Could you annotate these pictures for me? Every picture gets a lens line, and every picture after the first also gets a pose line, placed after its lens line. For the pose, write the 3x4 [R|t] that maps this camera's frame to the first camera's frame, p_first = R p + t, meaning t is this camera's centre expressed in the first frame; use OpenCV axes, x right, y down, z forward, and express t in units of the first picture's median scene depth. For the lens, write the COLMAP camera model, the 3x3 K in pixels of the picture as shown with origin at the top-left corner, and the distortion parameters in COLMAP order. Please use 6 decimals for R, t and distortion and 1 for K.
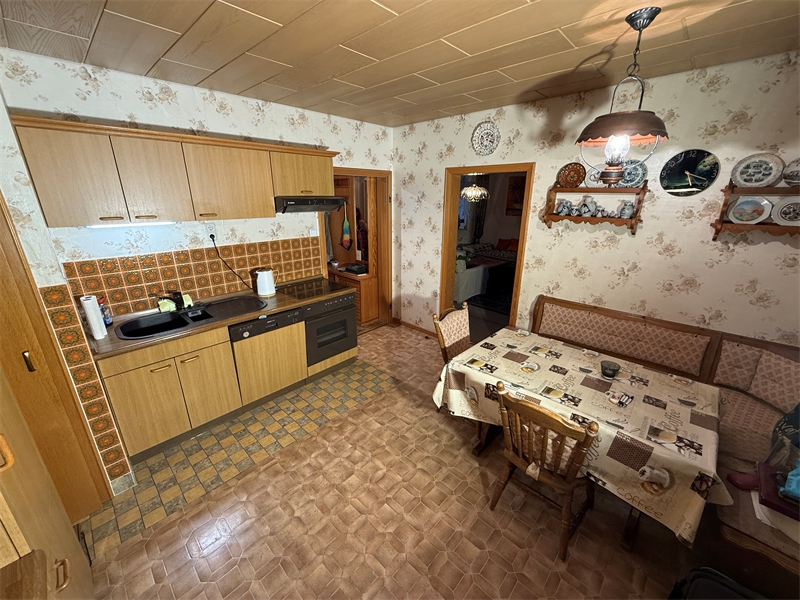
lens RADIAL K [[316.4, 0, 400.0], [0, 316.4, 300.0], [0, 0, 1]] dist [-0.001540, 0.000018]
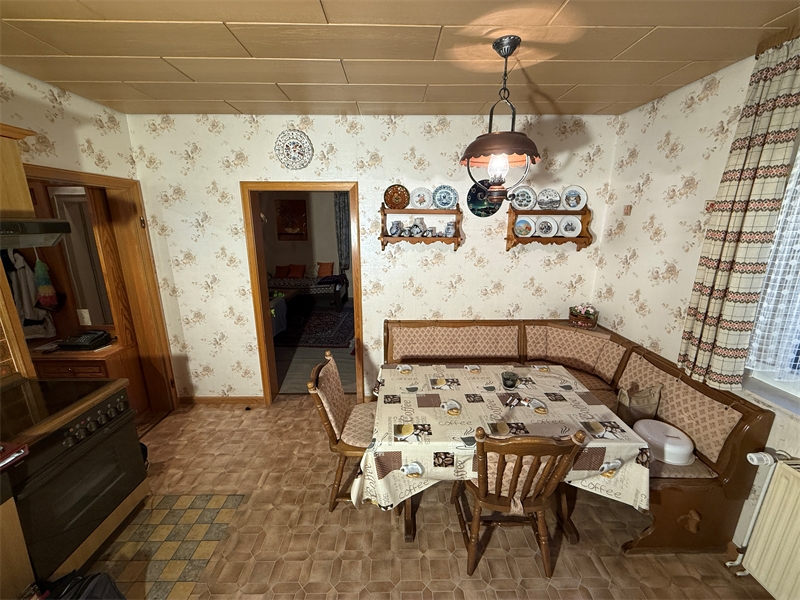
lens RADIAL K [[316.4, 0, 400.0], [0, 316.4, 300.0], [0, 0, 1]] dist [-0.001540, 0.000018]
pose [[0.720187, -0.171744, 0.672186, -0.176600], [0.220838, 0.975230, 0.012564, -0.091952], [-0.657694, 0.139396, 0.740276, 0.313986]]
